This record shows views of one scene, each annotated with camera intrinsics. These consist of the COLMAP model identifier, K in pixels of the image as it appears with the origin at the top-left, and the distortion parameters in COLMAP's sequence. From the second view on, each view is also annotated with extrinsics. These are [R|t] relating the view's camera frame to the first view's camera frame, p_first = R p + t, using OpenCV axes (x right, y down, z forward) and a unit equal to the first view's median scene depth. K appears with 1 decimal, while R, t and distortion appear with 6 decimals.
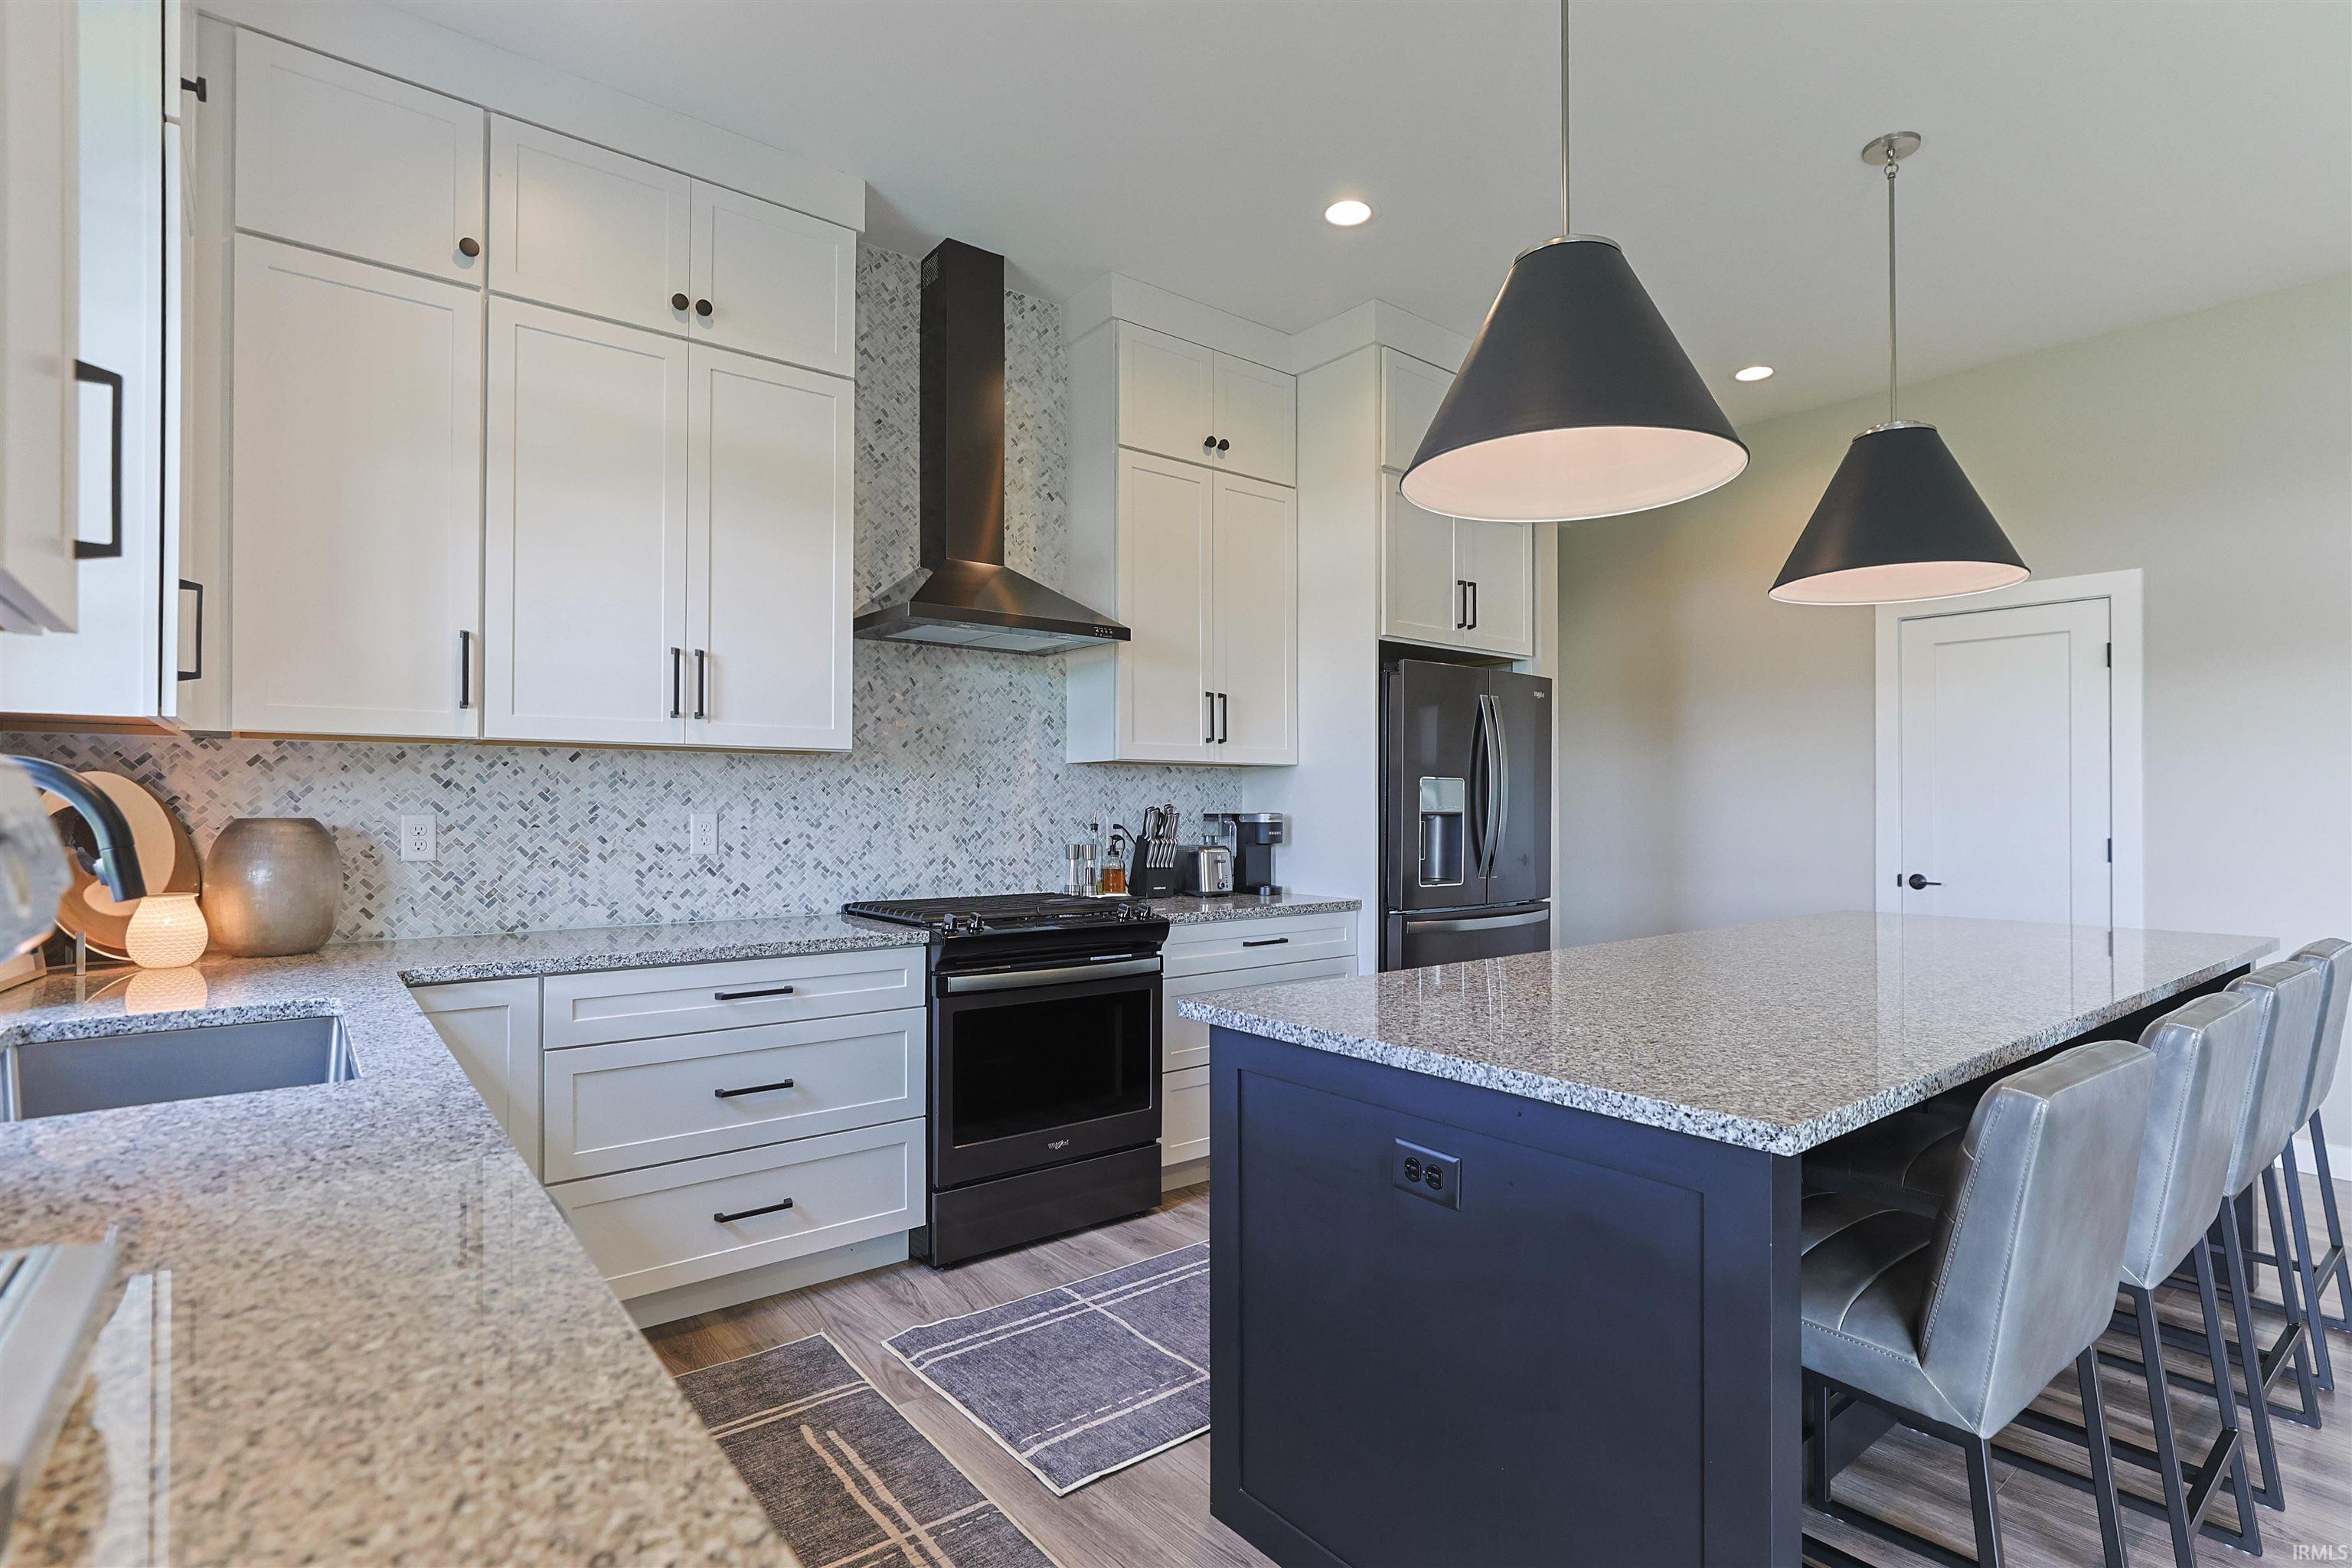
lens RADIAL K [[1146.3, 0, 1082.9], [0, 1146.3, 789.7], [0, 0, 1]] dist [-0.018995, 0.013296]
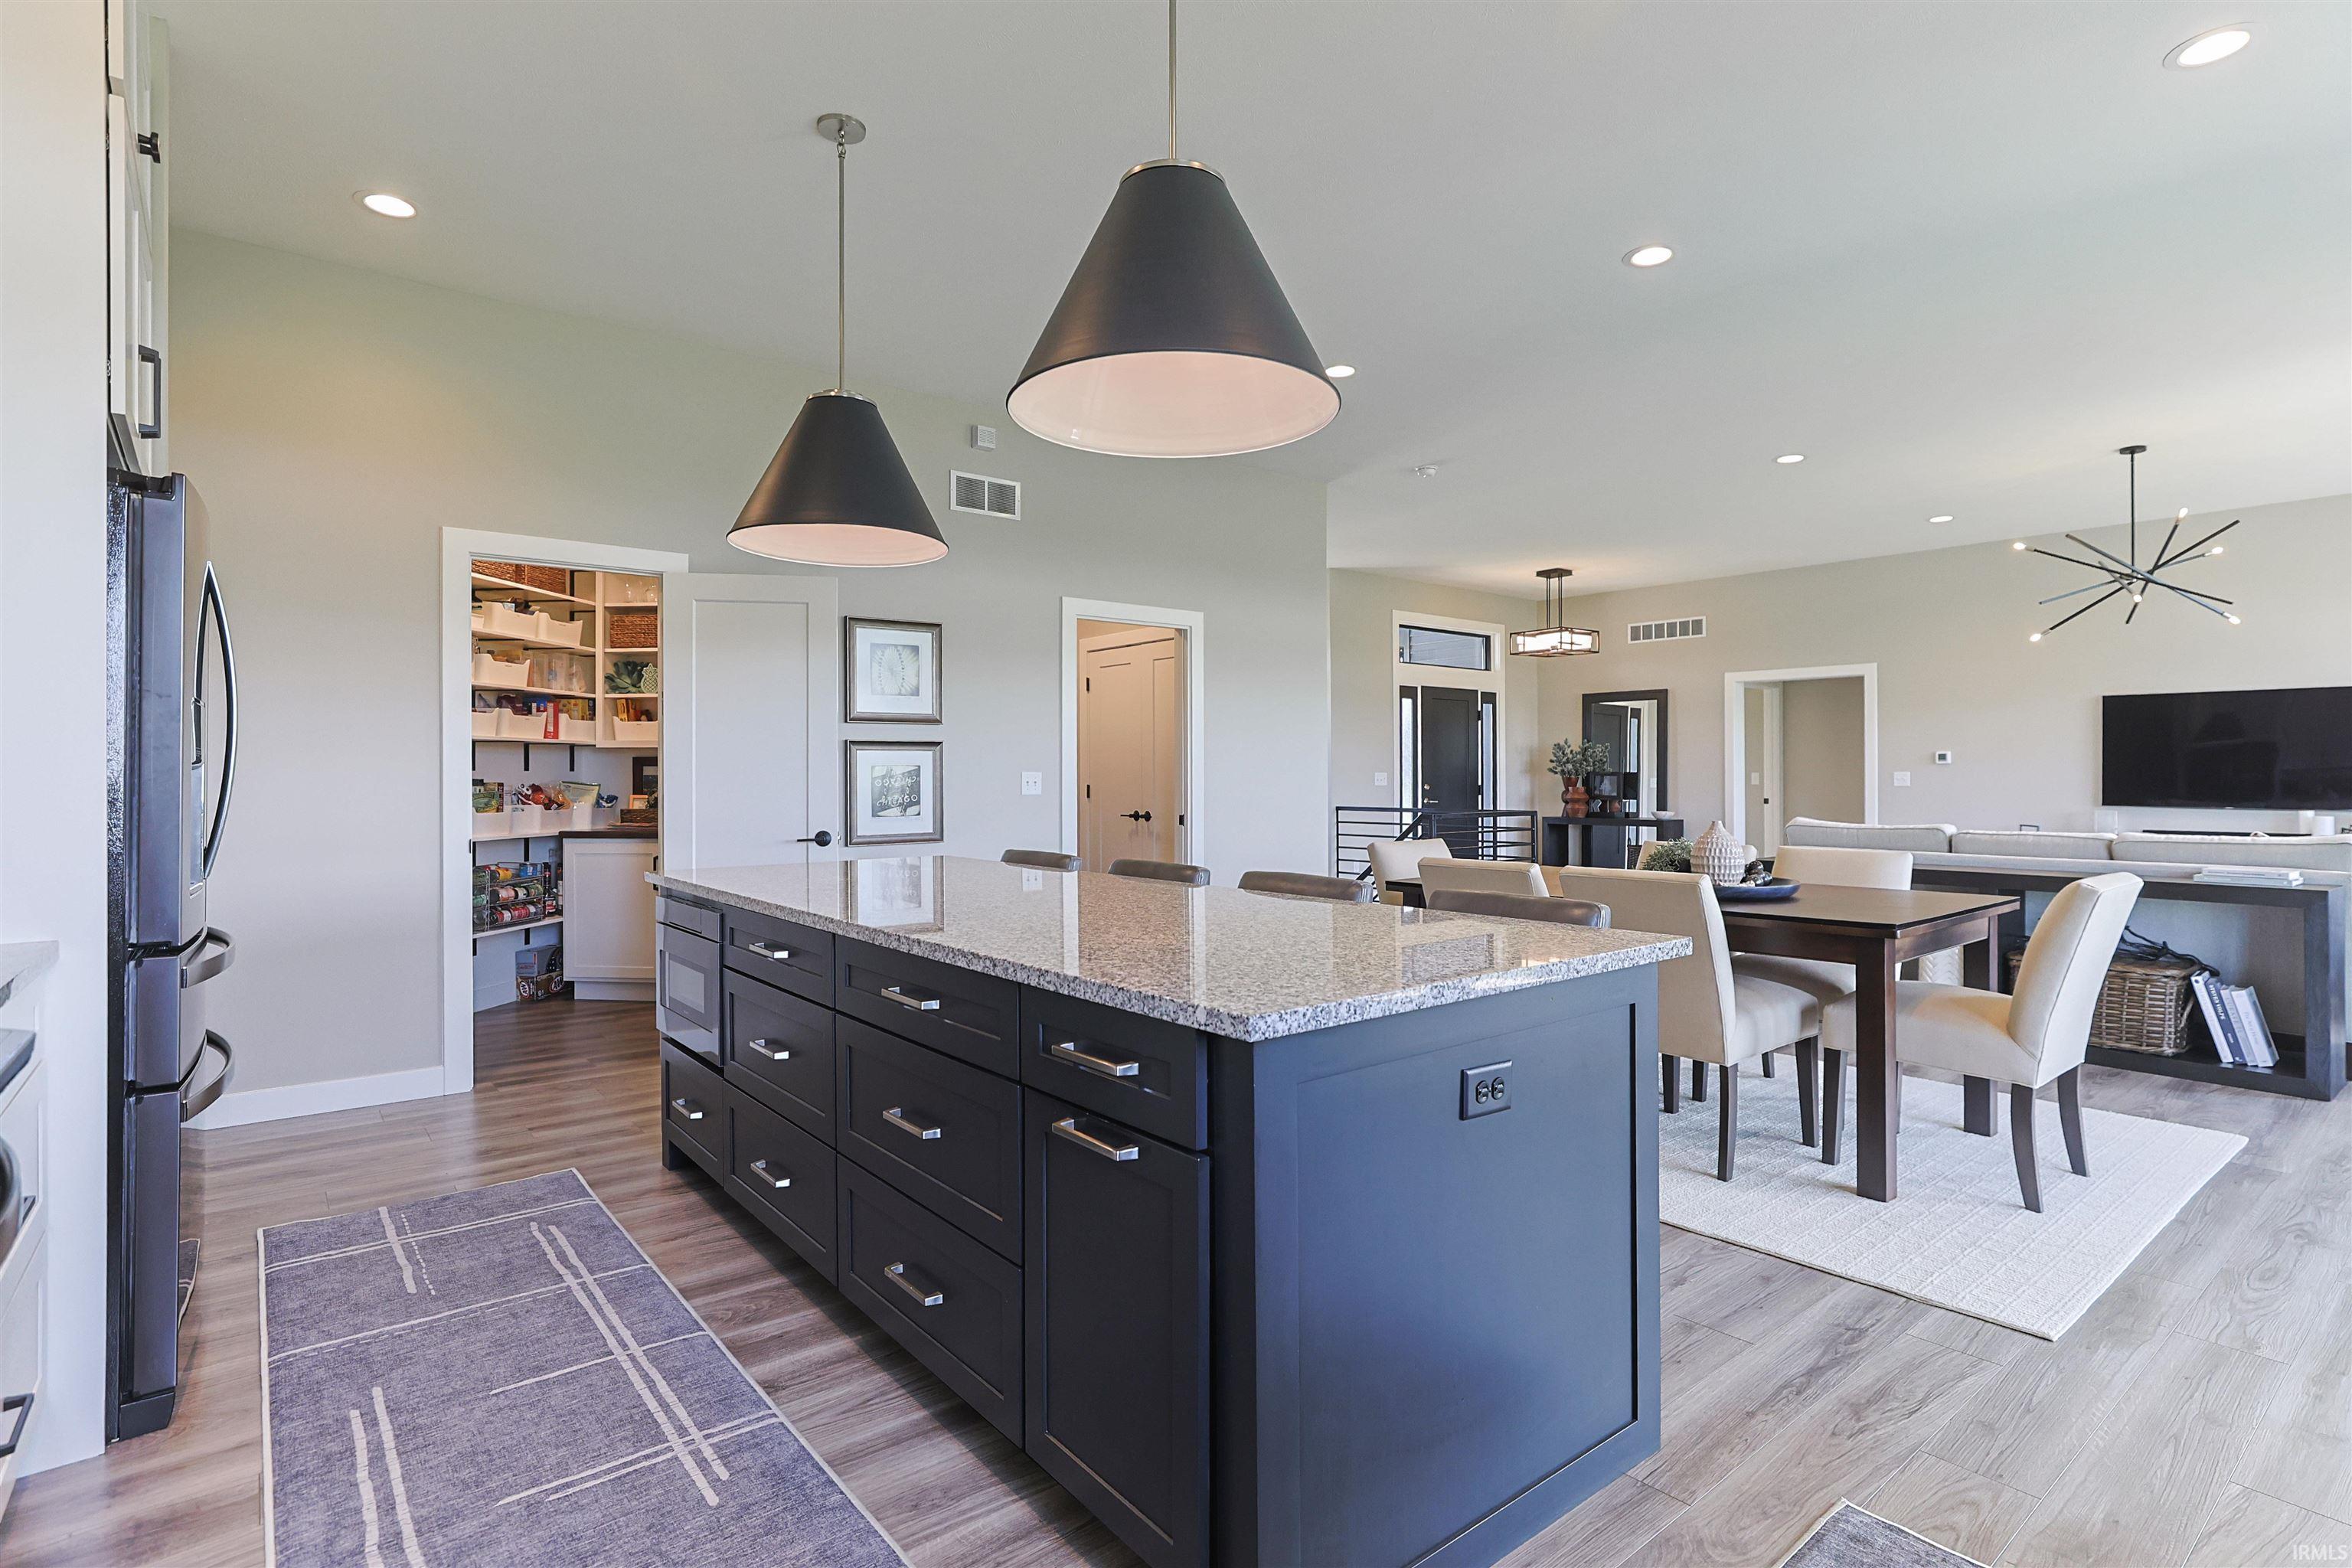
lens RADIAL K [[1146.3, 0, 1320.3], [0, 1146.3, 783.0], [0, 0, 1]] dist [-0.018995, 0.013296]
pose [[-0.114731, -0.008101, 0.993364, -0.435998], [-0.010408, 0.999922, 0.006952, 0.026648], [-0.993342, -0.009541, -0.114807, 0.752519]]
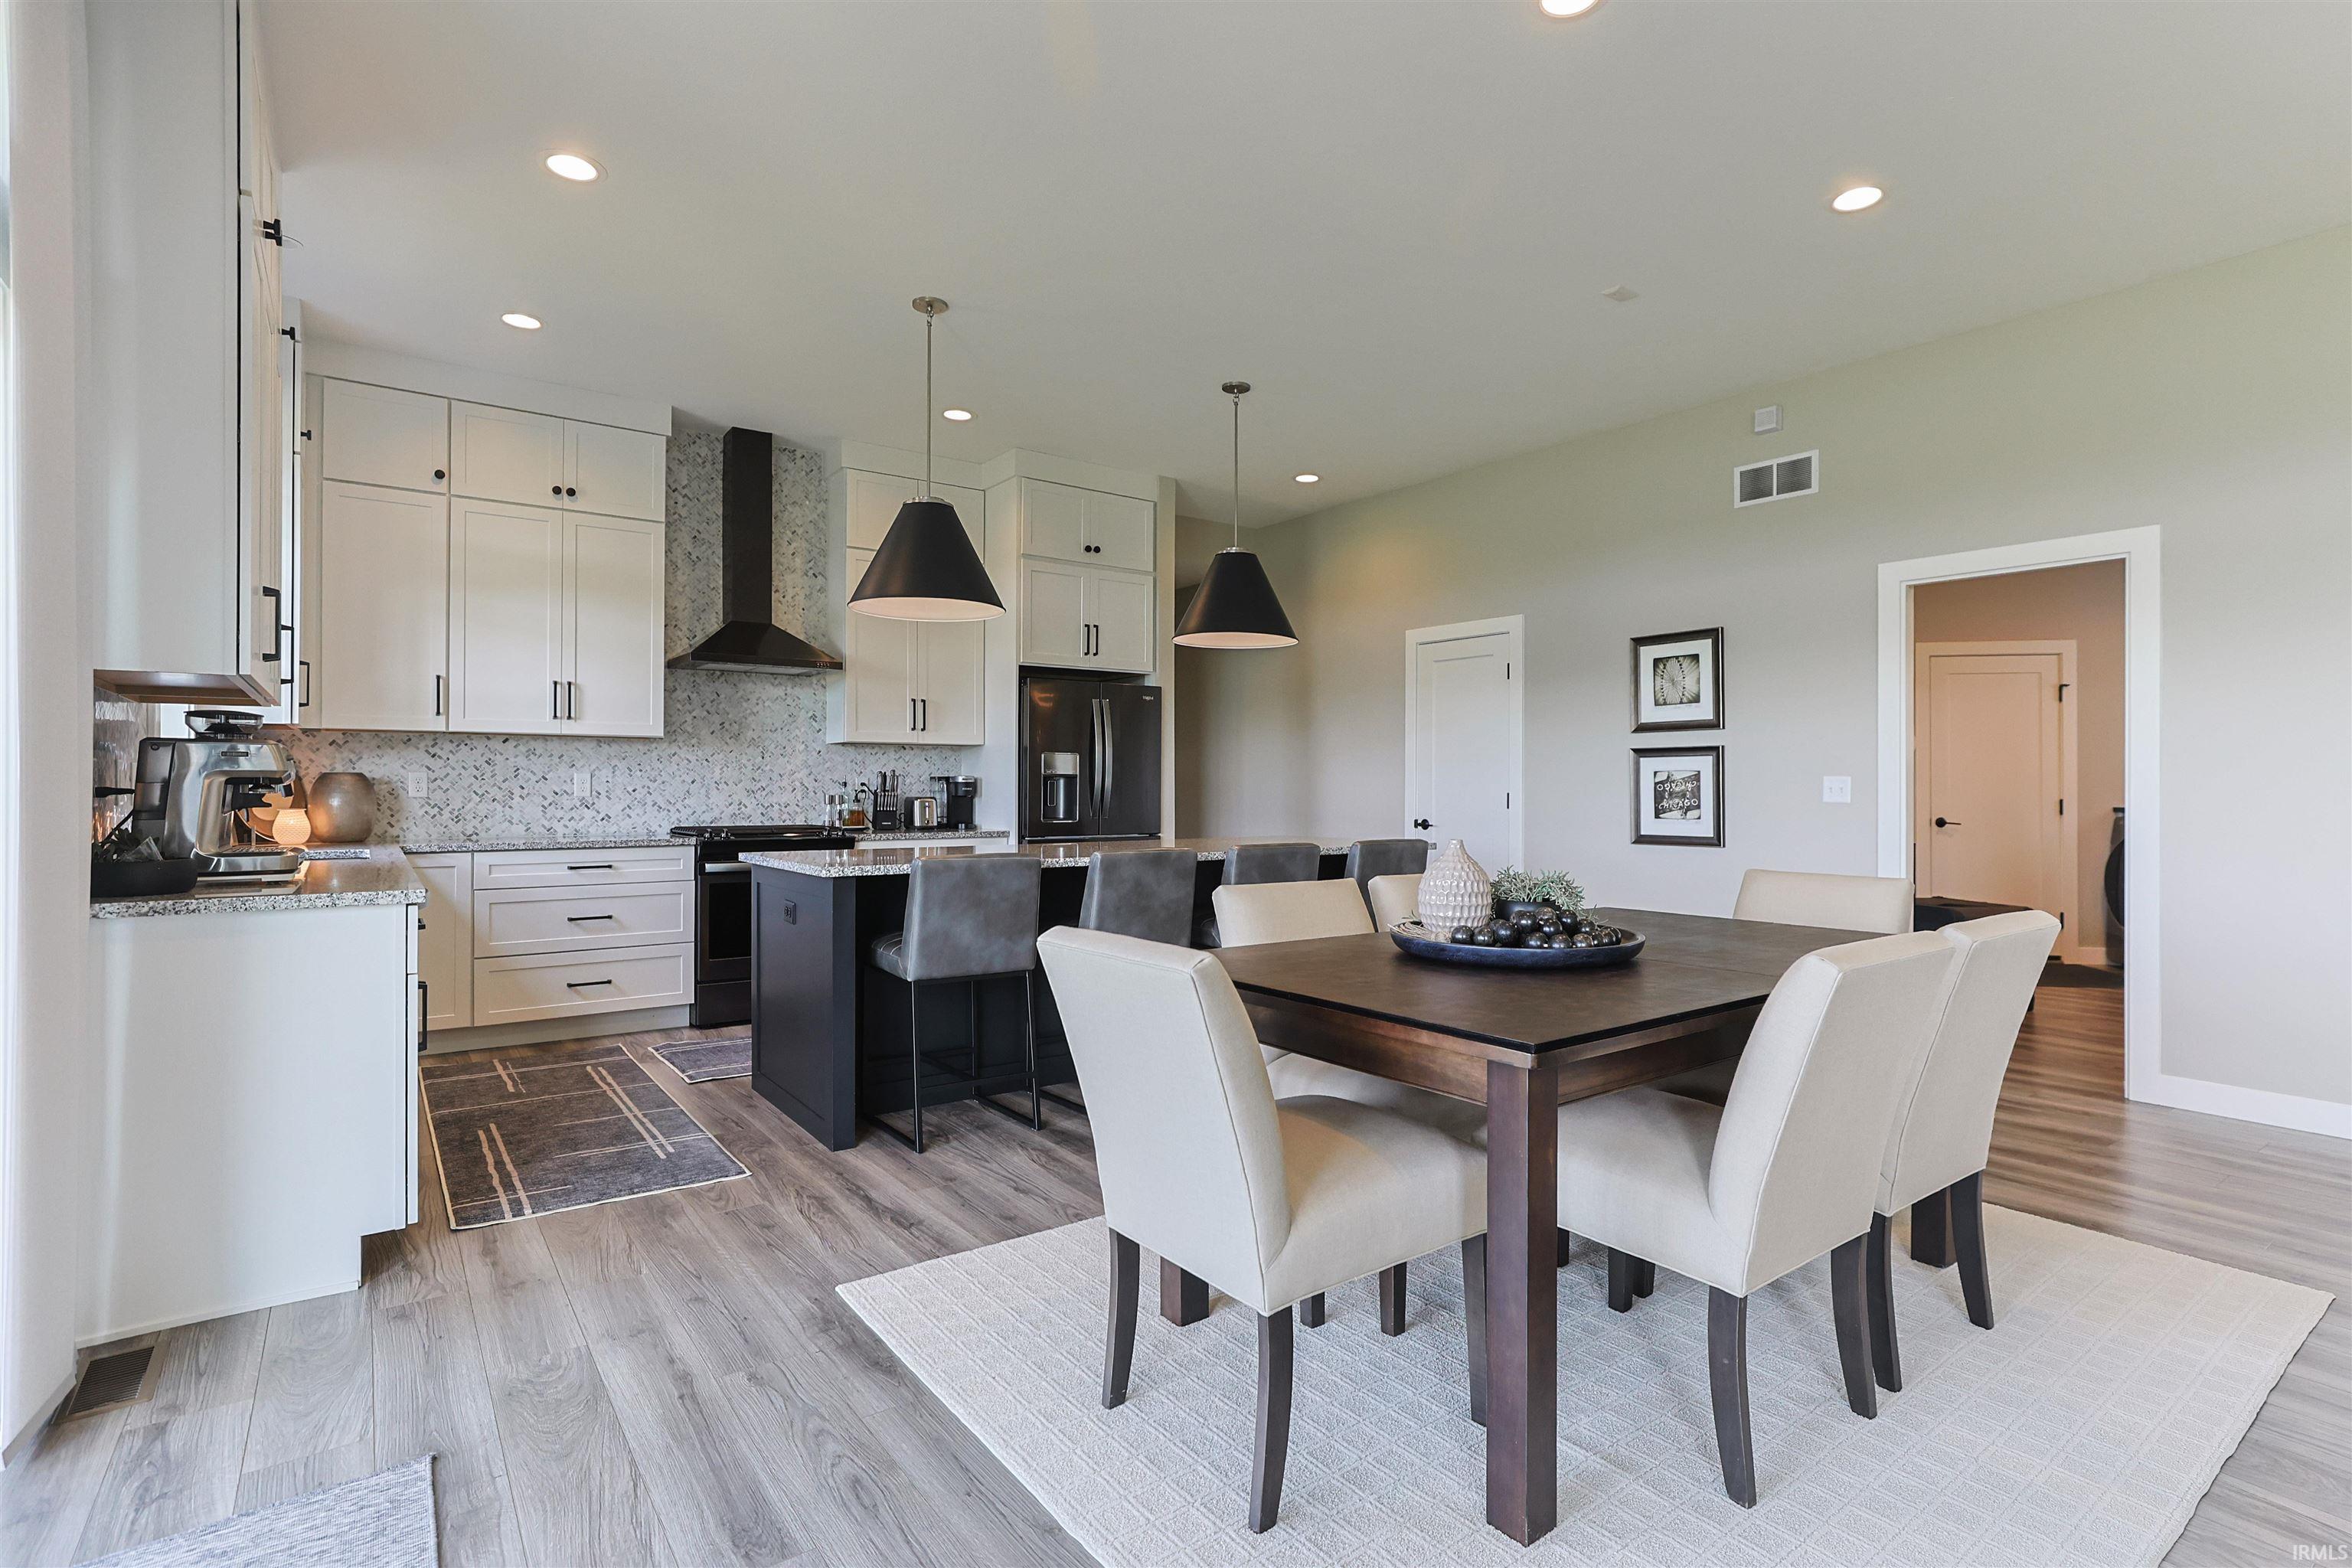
lens RADIAL K [[1152.0, 0, 1079.2], [0, 1152.0, 776.0], [0, 0, 1]] dist [-0.022953, 0.007851]
pose [[0.998959, 0.000653, -0.045612, 0.549347], [-0.000350, 0.999978, 0.006650, 0.014538], [0.045615, -0.006627, 0.998937, -0.770005]]
